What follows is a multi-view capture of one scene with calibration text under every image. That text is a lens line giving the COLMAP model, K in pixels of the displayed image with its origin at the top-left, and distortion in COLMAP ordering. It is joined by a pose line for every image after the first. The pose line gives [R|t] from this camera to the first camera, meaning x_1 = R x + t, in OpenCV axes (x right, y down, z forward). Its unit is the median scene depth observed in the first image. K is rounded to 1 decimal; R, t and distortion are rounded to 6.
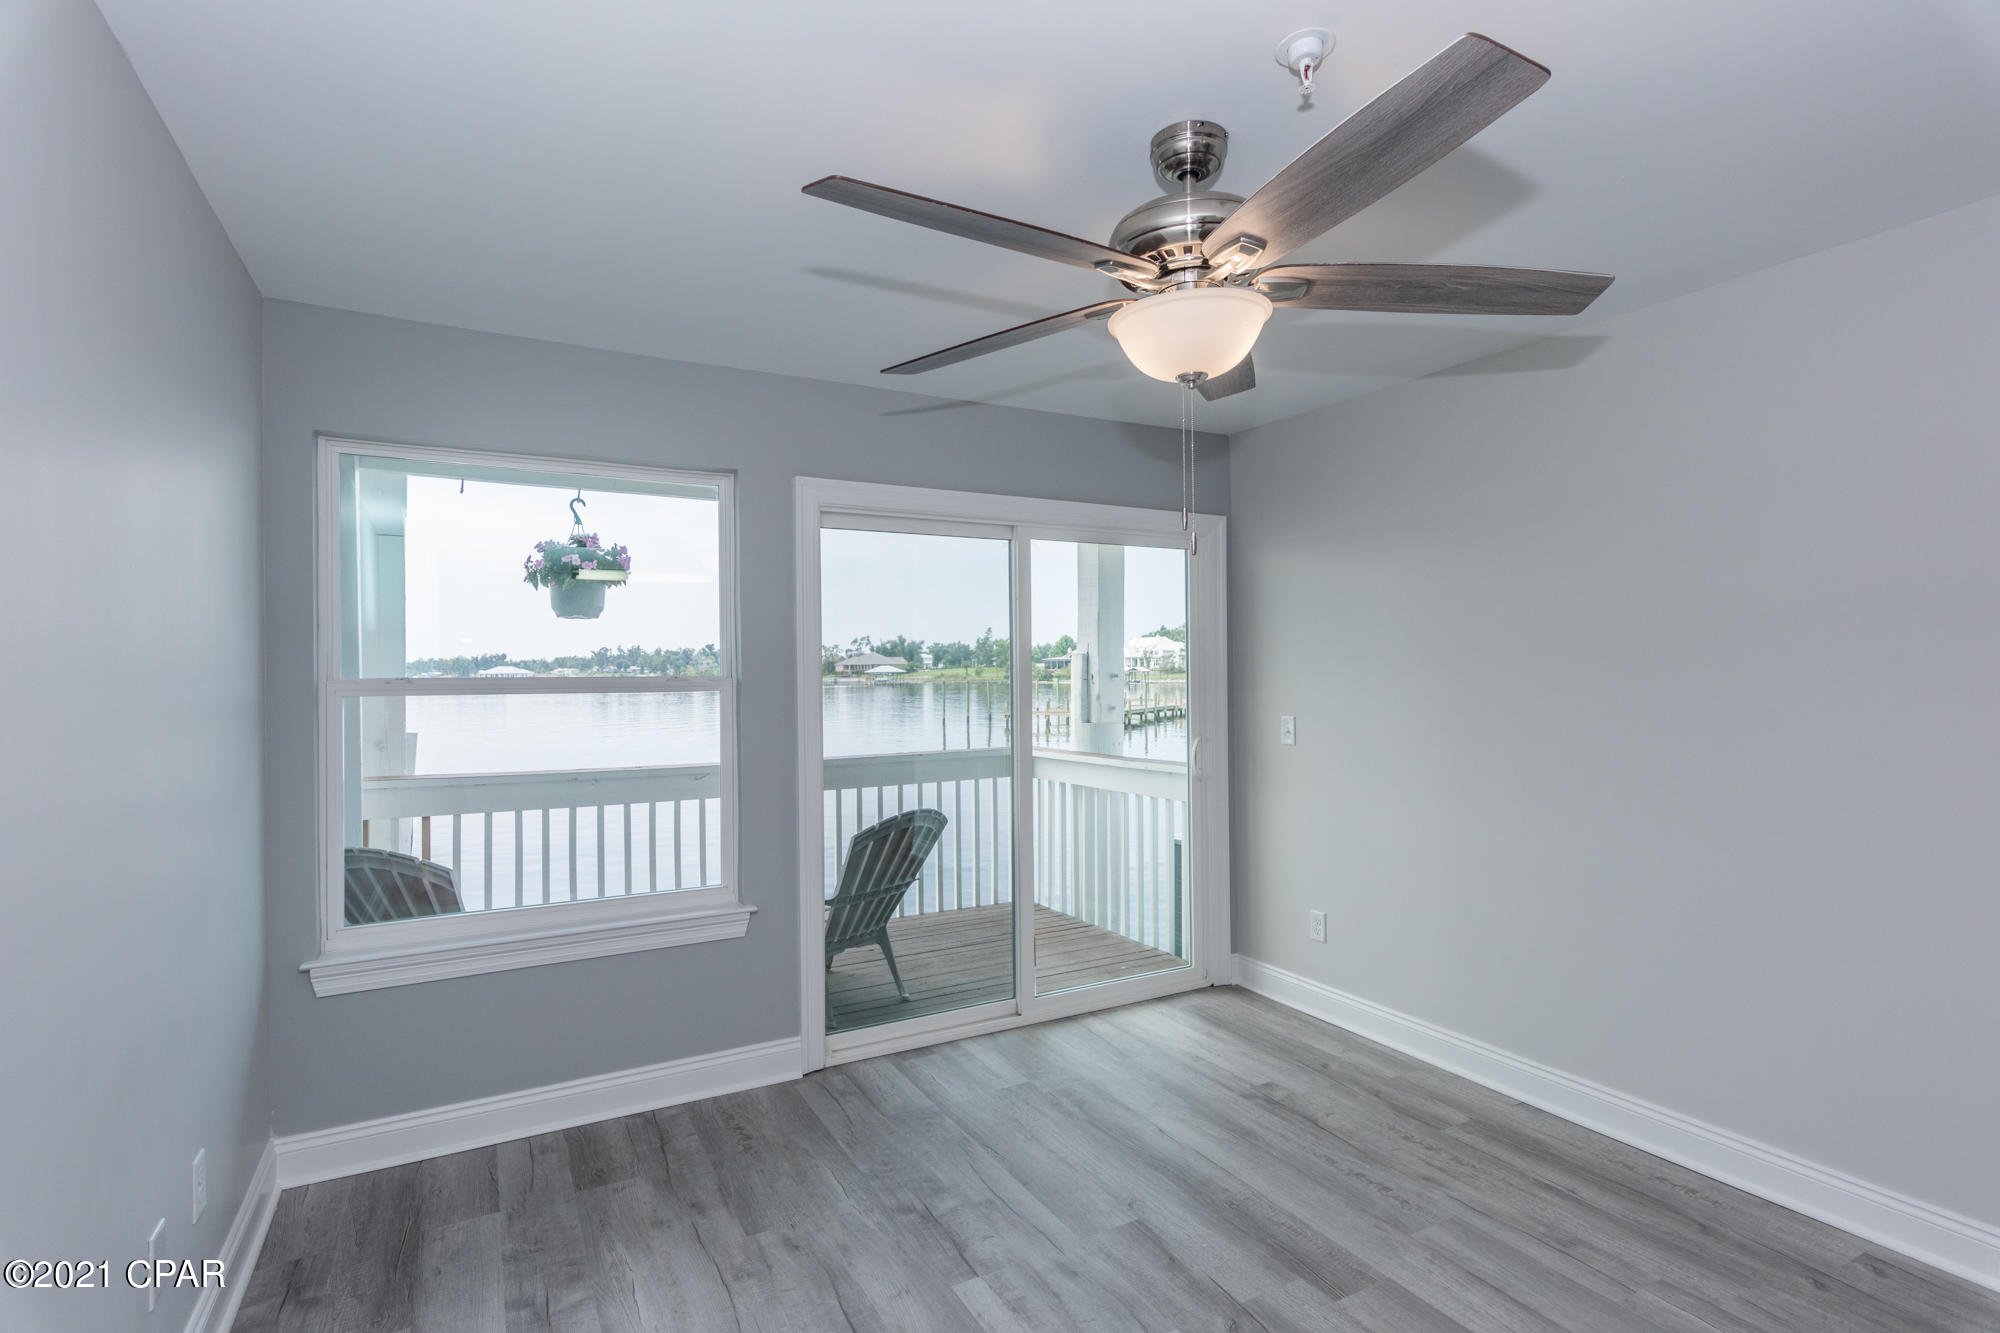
lens RADIAL K [[955.4, 0, 996.1], [0, 955.4, 636.9], [0, 0, 1]] dist [0.023372, -0.015894]
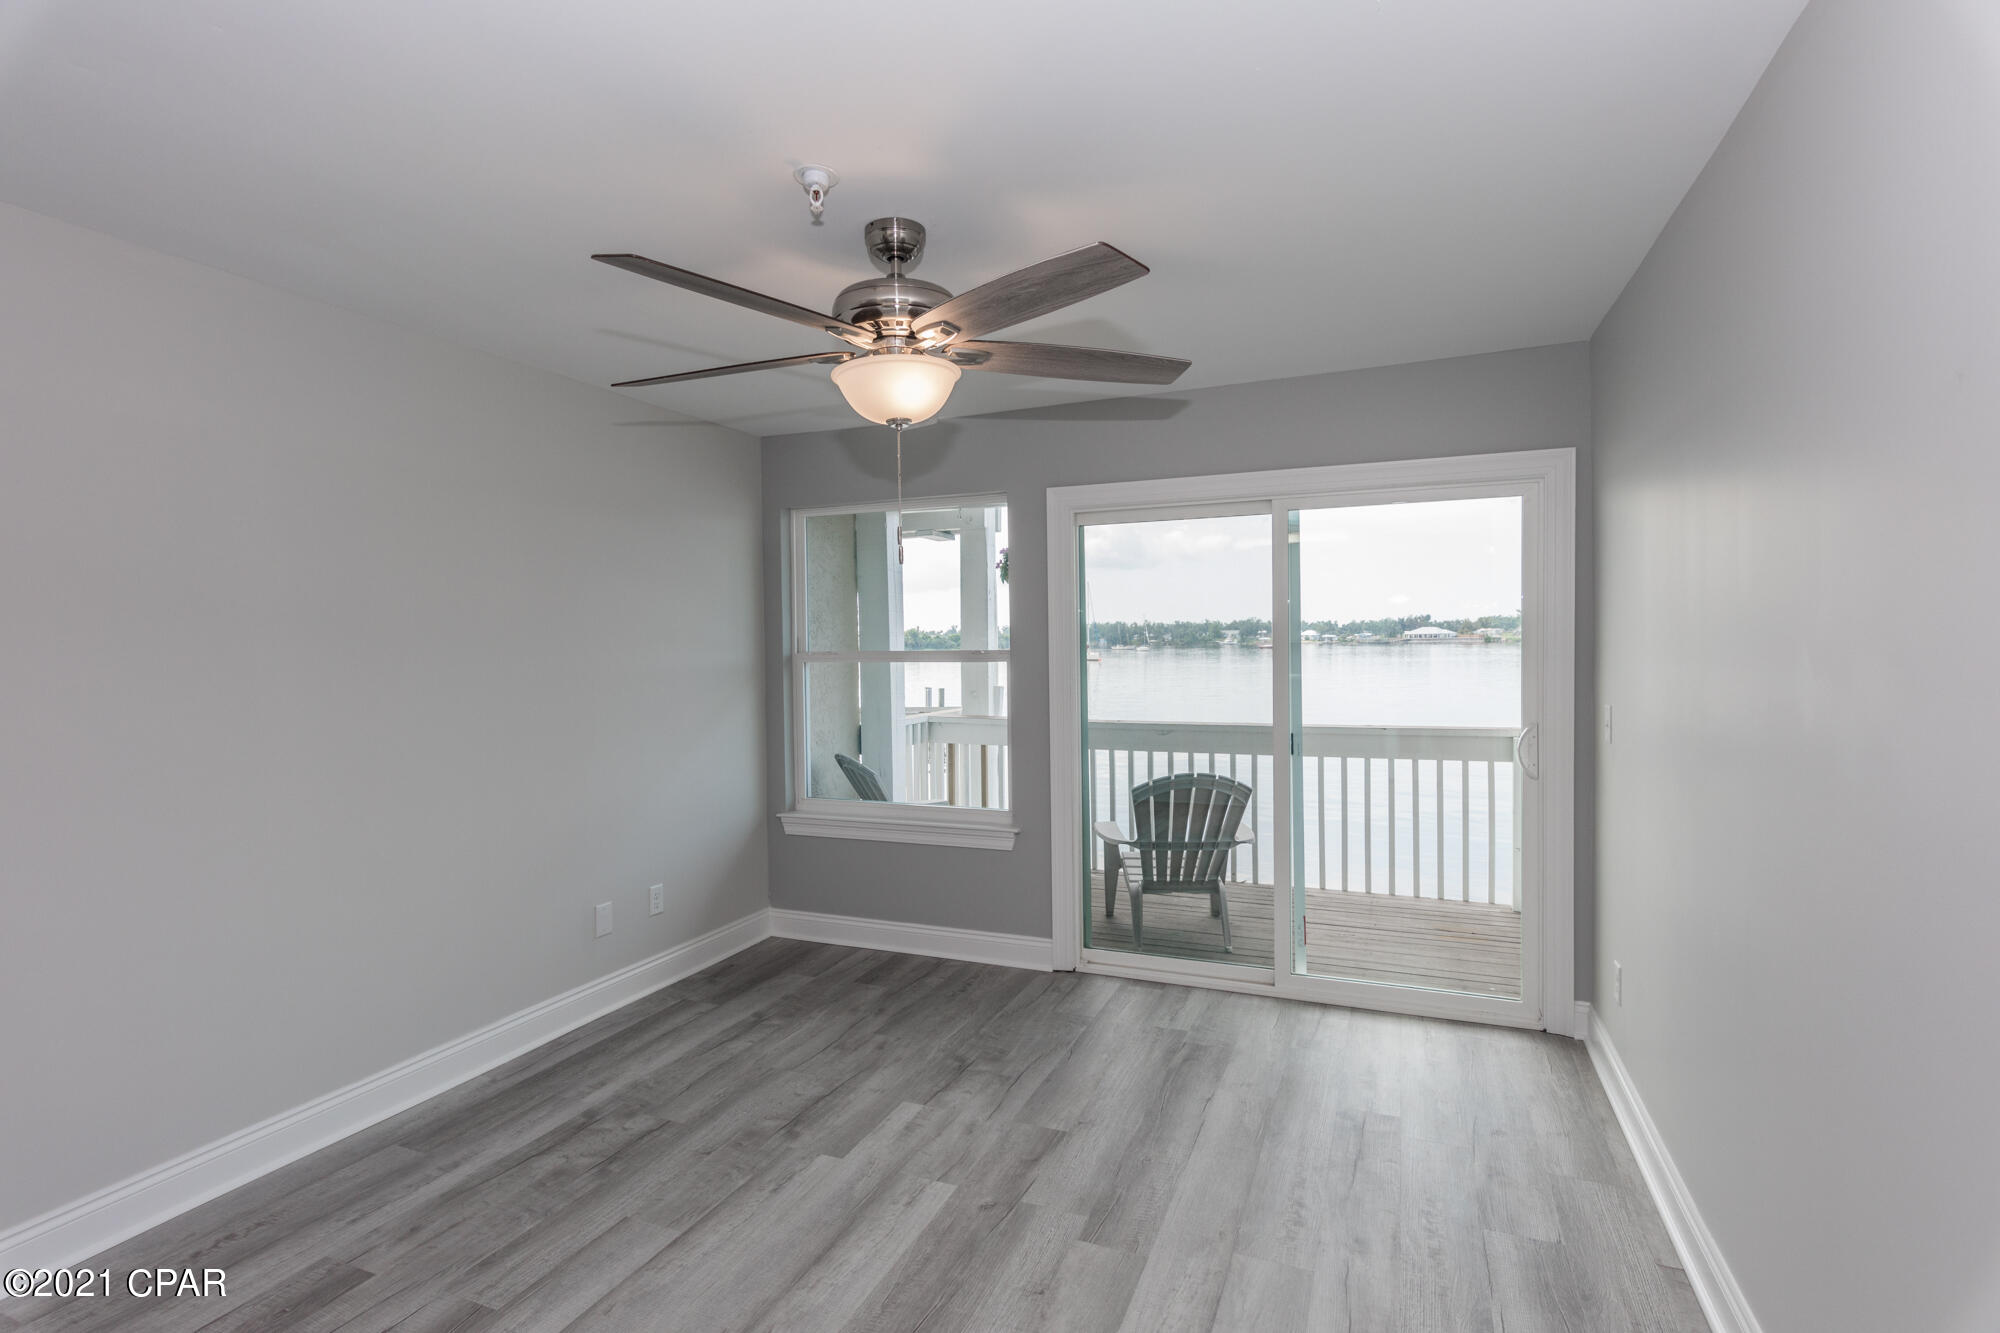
lens RADIAL K [[959.5, 0, 1000.0], [0, 959.5, 666.5], [0, 0, 1]] dist [0.014954, 0.000380]
pose [[0.625779, 0.020387, -0.779734, 0.746880], [0.041184, 0.997400, 0.059130, -0.018938], [0.778913, -0.069115, 0.623312, 0.191351]]
